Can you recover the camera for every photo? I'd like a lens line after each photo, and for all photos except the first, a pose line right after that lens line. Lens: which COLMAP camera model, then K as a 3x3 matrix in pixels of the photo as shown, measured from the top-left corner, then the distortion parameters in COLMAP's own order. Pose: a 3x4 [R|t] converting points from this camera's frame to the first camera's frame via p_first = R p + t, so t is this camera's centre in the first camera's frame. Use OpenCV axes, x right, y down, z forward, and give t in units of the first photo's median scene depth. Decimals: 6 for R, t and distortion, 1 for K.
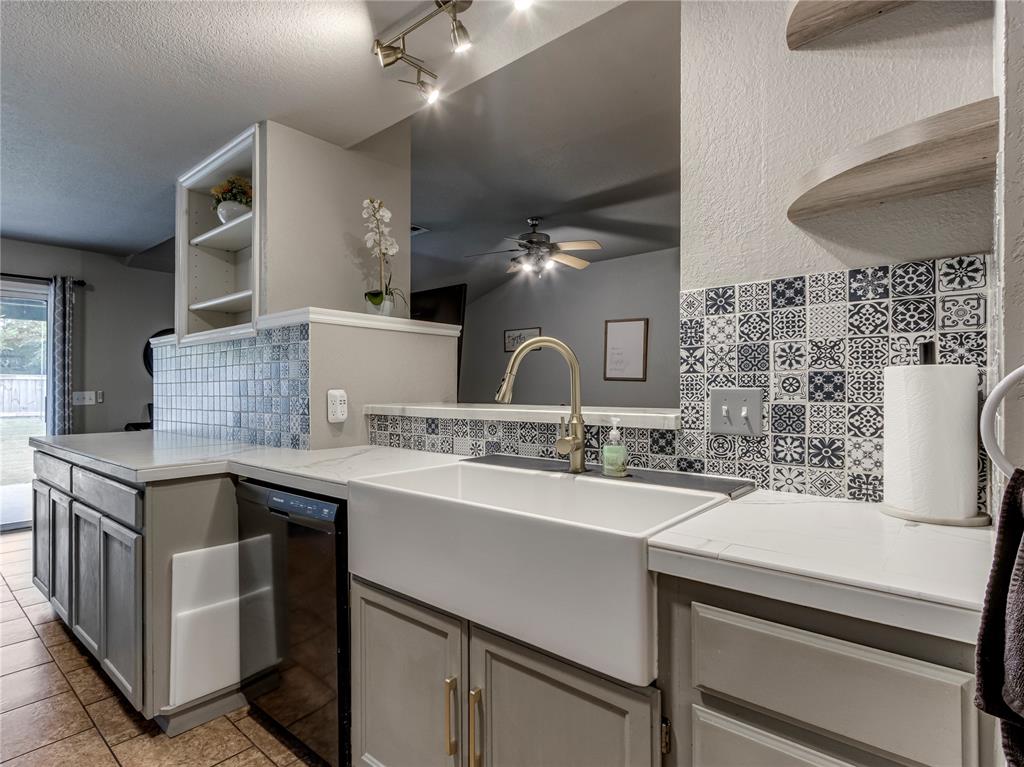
lens RADIAL K [[539.6, 0, 475.7], [0, 539.6, 394.0], [0, 0, 1]] dist [0.001588, -0.000010]
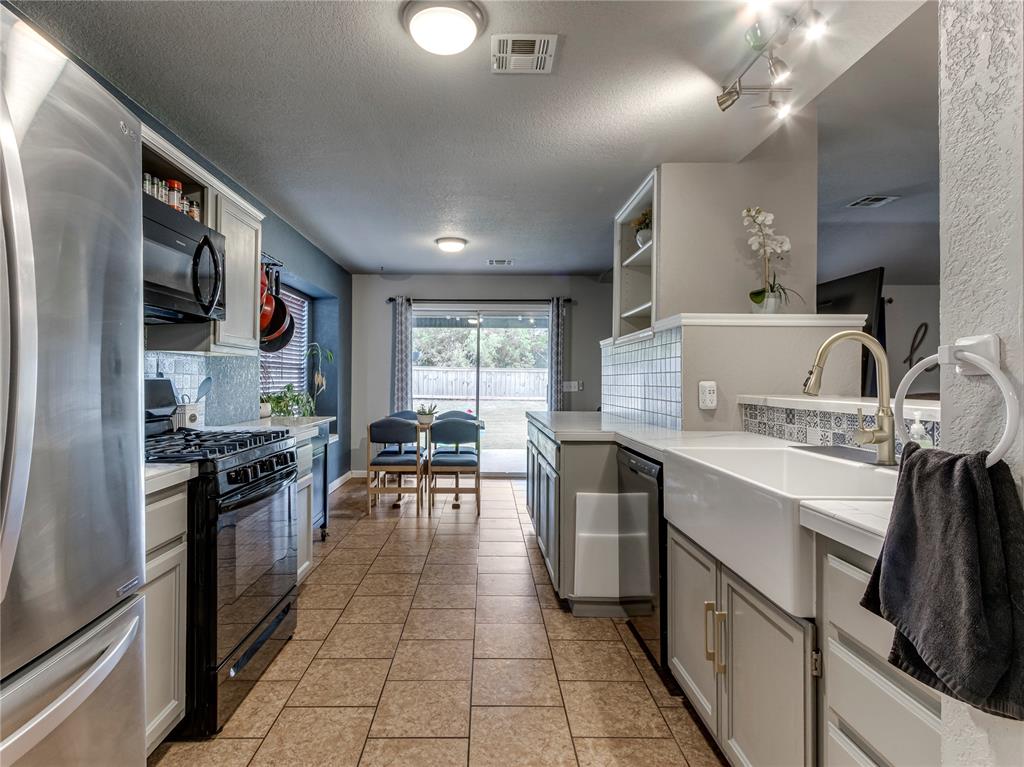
lens RADIAL K [[543.4, 0, 515.6], [0, 543.4, 388.7], [0, 0, 1]] dist [-0.001238, -0.000965]
pose [[0.719932, 0.017037, -0.693835, 0.253235], [-0.013141, 0.999854, 0.010915, 0.000846], [0.693920, 0.001259, 0.720051, -0.133758]]
